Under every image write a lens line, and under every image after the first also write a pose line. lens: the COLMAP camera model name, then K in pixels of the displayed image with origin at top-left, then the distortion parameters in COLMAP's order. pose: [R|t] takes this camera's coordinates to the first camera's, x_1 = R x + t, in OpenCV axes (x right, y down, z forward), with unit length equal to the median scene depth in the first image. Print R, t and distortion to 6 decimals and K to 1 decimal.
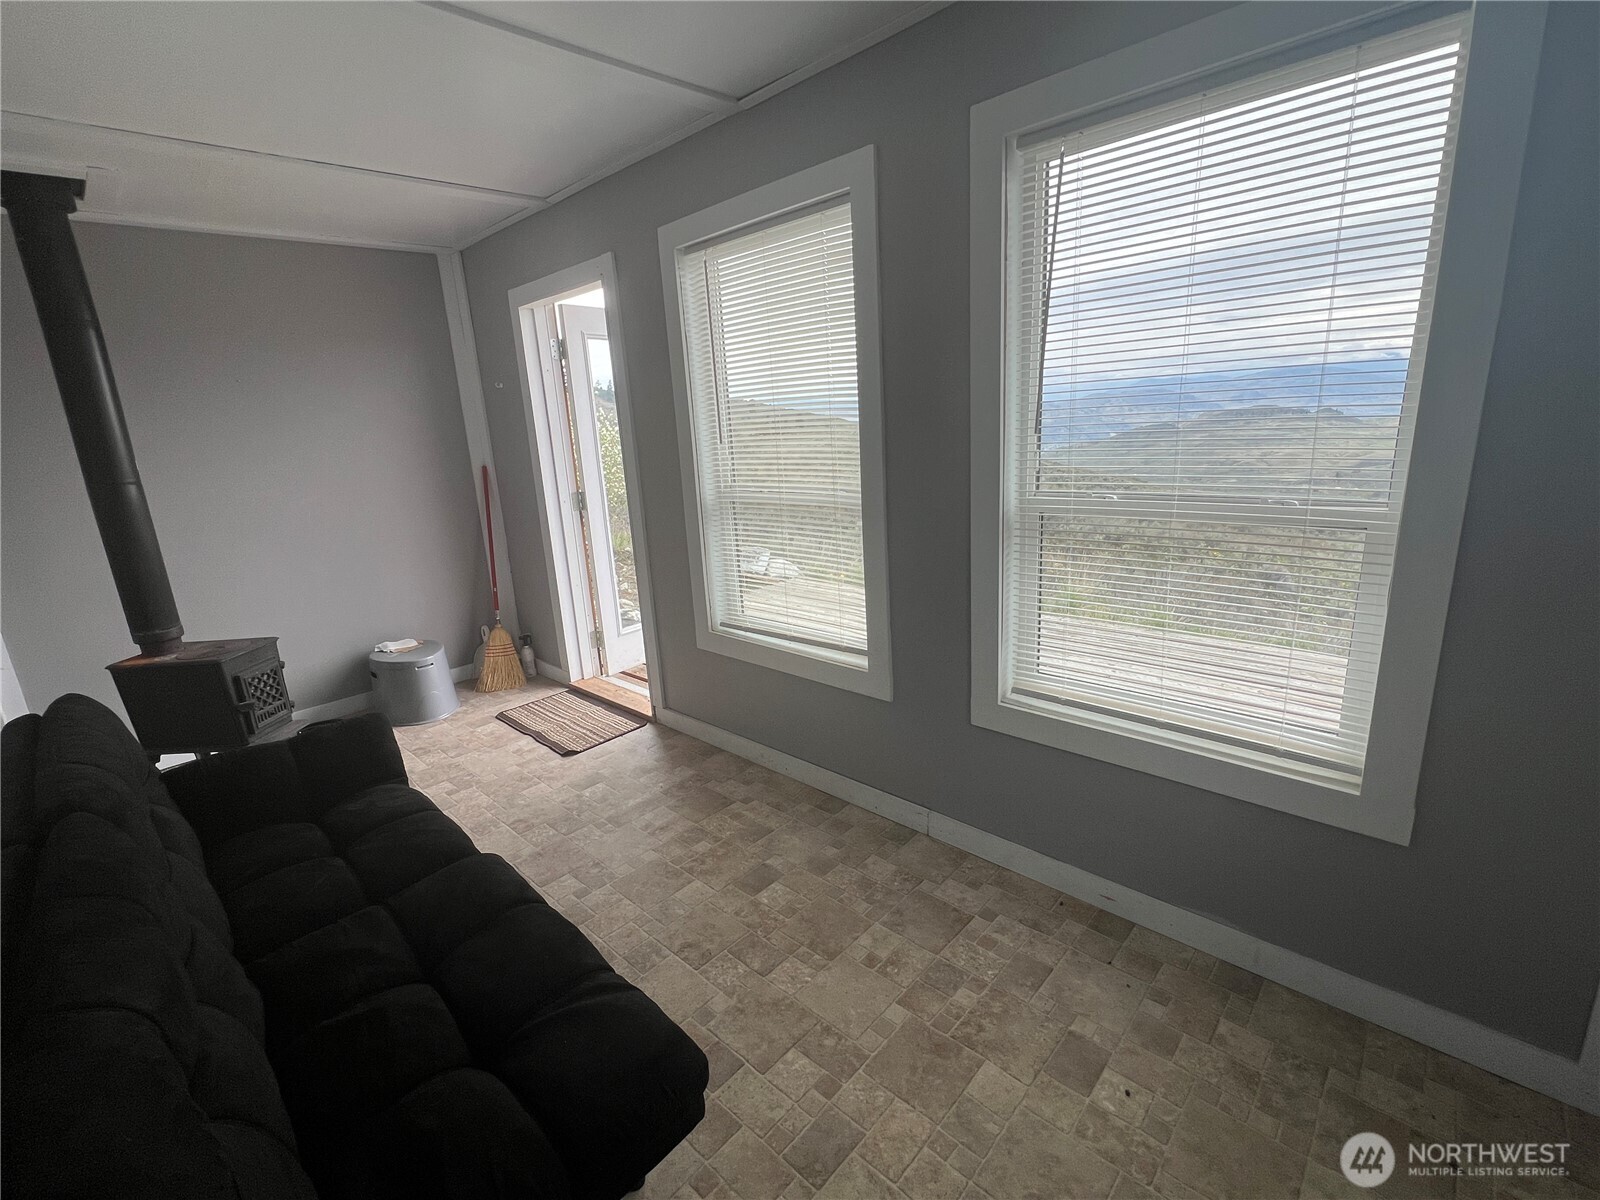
lens RADIAL K [[695.0, 0, 798.8], [0, 695.0, 598.1], [0, 0, 1]] dist [0.001016, 0.000190]
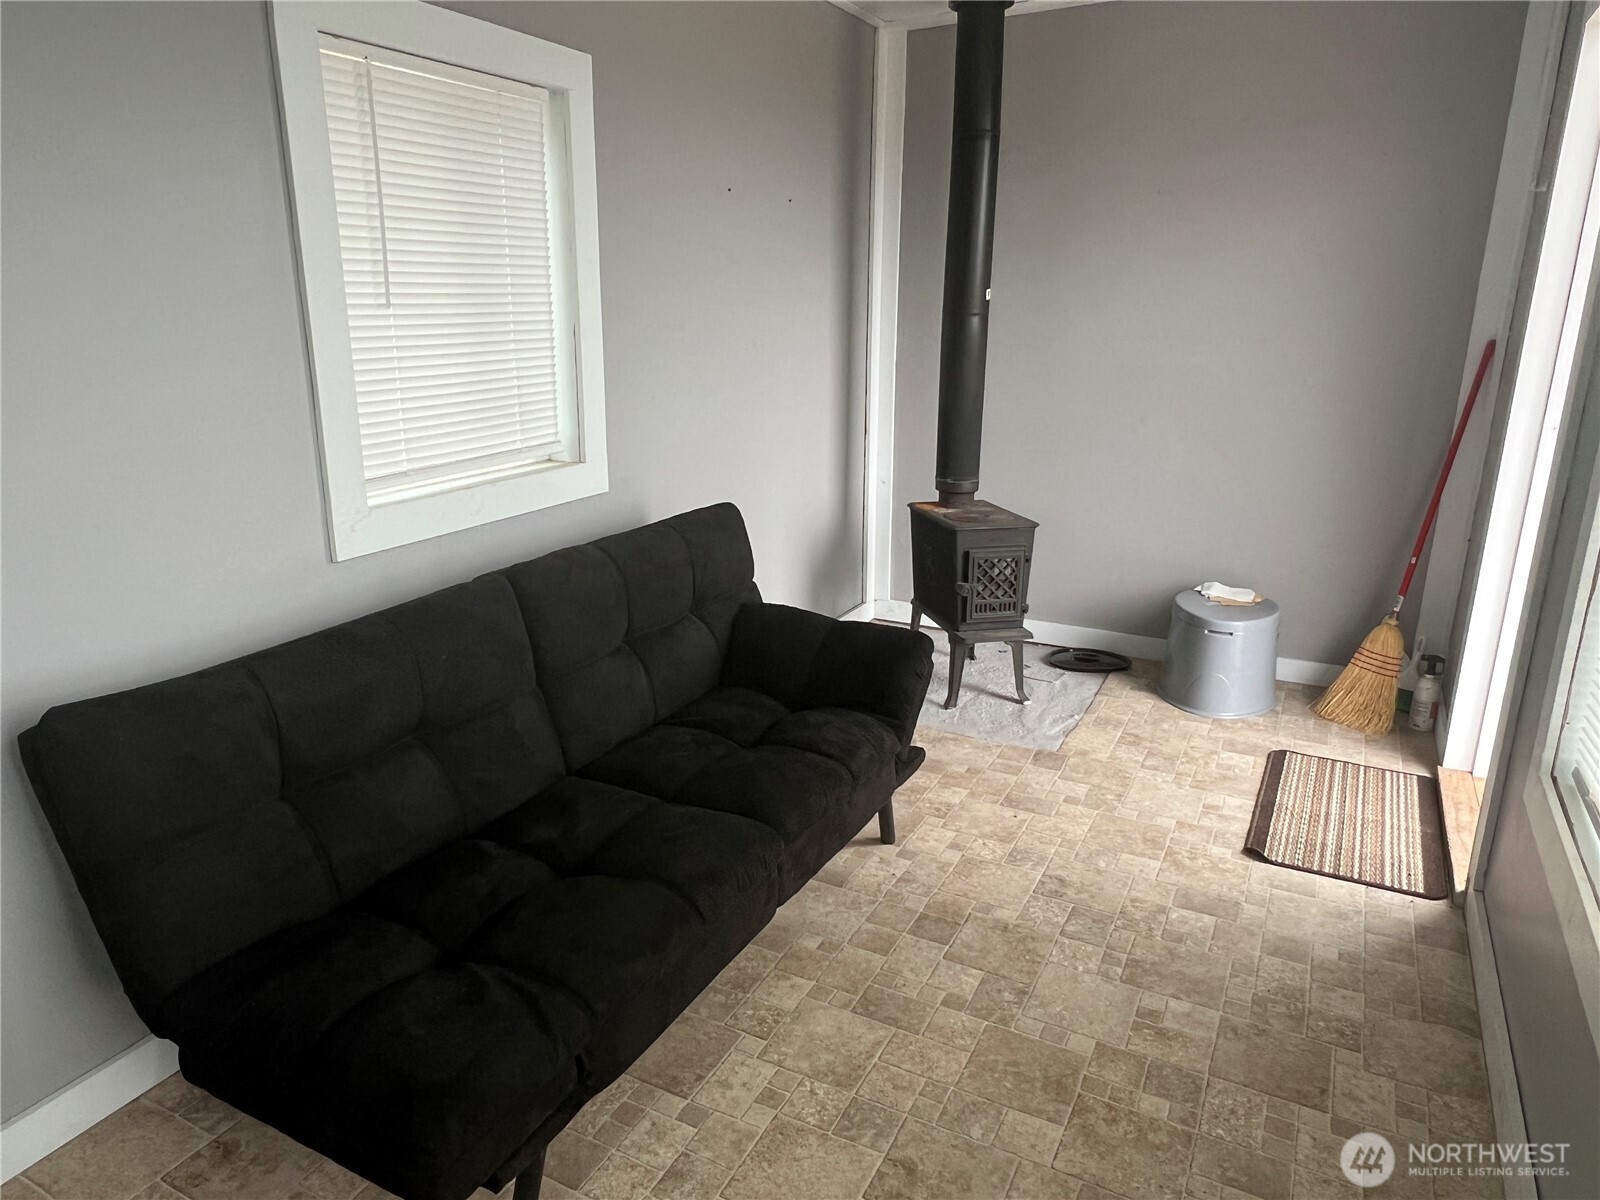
lens RADIAL K [[1077.8, 0, 797.2], [0, 1077.8, 600.1], [0, 0, 1]] dist [-0.006121, -0.000101]
pose [[0.251744, 0.315304, -0.914991, 0.330516], [-0.254025, 0.933819, 0.251901, -0.100405], [0.933861, 0.169016, 0.315178, 0.365165]]
